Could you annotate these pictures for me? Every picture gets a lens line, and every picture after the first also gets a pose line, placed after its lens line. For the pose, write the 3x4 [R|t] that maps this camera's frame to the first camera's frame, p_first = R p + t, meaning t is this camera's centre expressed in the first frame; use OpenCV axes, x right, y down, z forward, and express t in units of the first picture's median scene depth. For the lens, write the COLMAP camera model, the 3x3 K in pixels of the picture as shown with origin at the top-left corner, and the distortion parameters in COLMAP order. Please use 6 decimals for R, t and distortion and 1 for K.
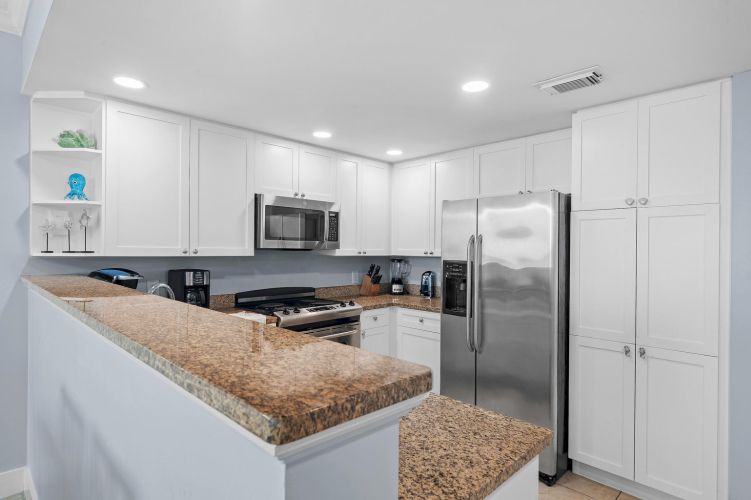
lens RADIAL K [[400.7, 0, 375.5], [0, 400.7, 250.0], [0, 0, 1]] dist [-0.002900, 0.000062]
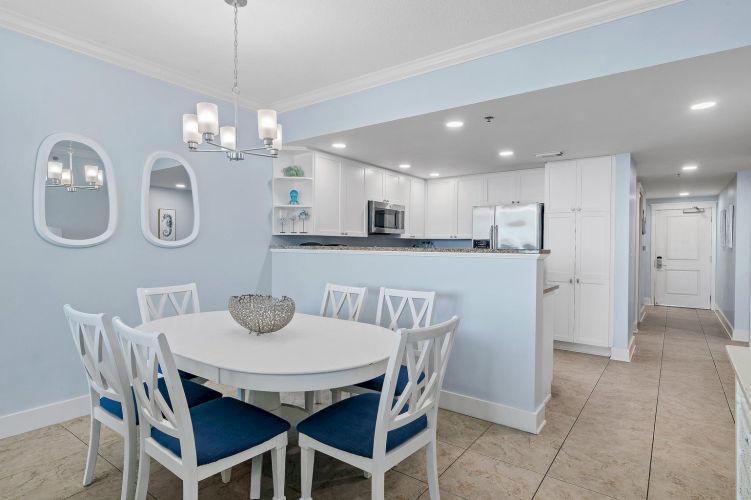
lens RADIAL K [[400.7, 0, 375.5], [0, 400.7, 250.0], [0, 0, 1]] dist [-0.002900, 0.000062]
pose [[0.990775, -0.003227, 0.135476, -0.596056], [0.001271, 0.999894, 0.014524, 0.054812], [-0.135508, -0.014218, 0.990674, -0.834198]]
